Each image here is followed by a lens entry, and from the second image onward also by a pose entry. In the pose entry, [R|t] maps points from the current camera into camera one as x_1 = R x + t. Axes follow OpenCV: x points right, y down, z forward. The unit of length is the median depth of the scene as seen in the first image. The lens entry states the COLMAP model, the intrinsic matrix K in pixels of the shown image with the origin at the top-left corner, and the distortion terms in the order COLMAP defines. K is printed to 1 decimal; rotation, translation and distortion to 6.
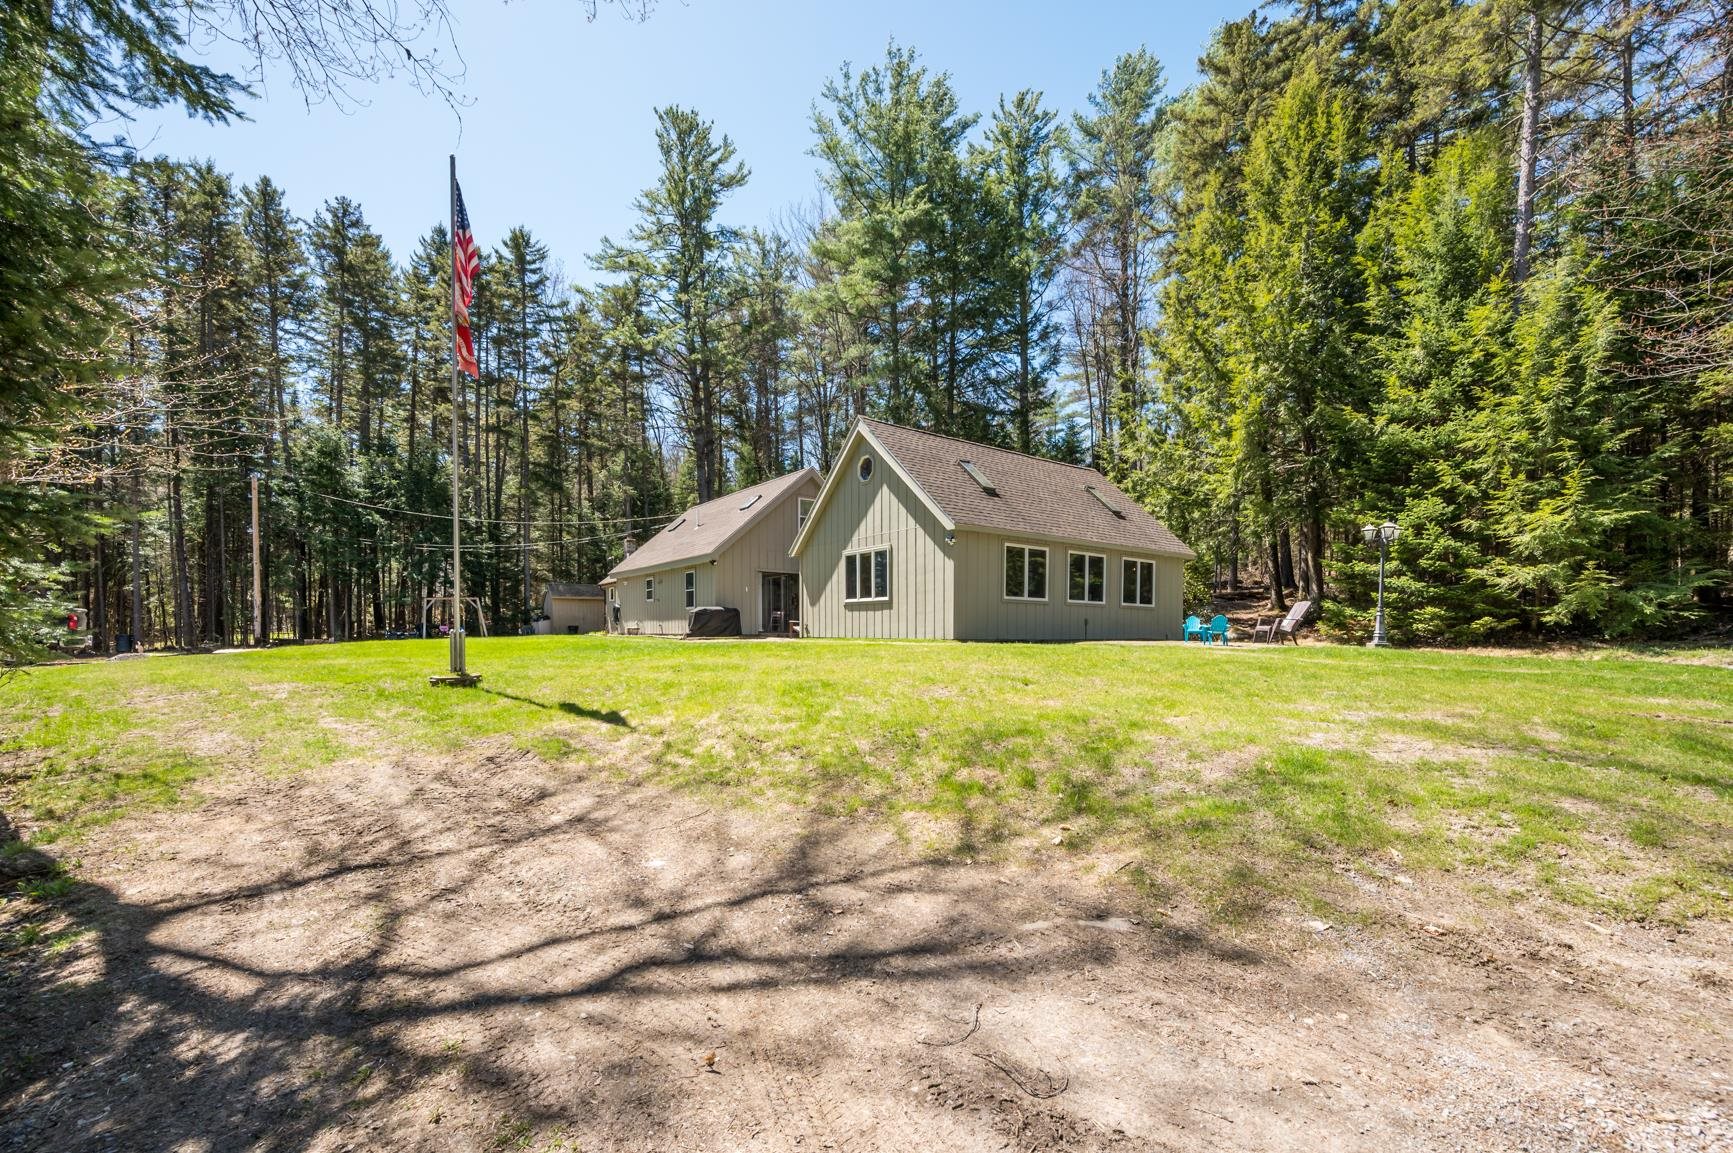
lens RADIAL K [[647.8, 0, 865.4], [0, 647.8, 648.9], [0, 0, 1]] dist [0.000566, 0.000119]
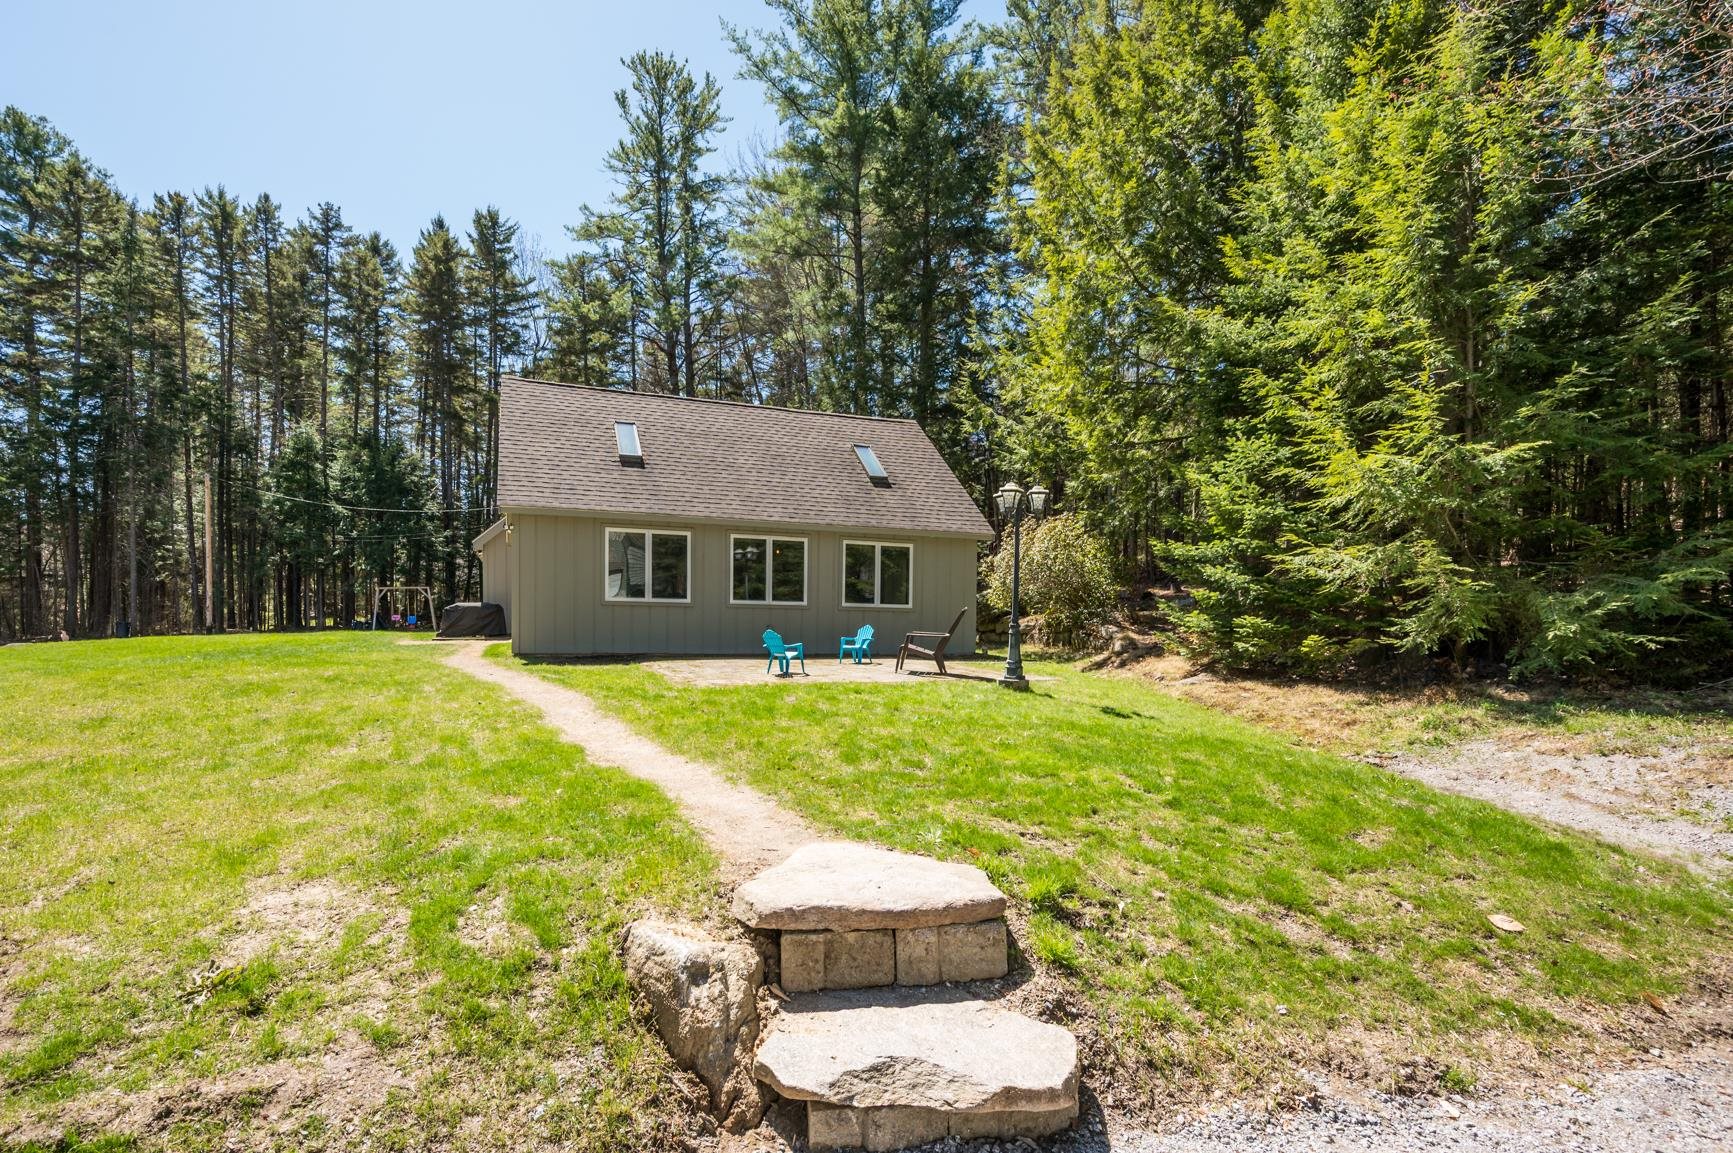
lens RADIAL K [[704.3, 0, 863.8], [0, 704.3, 637.8], [0, 0, 1]] dist [-0.003196, -0.000667]
pose [[0.966651, 0.015681, -0.255616, 0.644836], [-0.013087, 0.999844, 0.011845, -0.042921], [0.255762, -0.008104, 0.966706, 0.245072]]
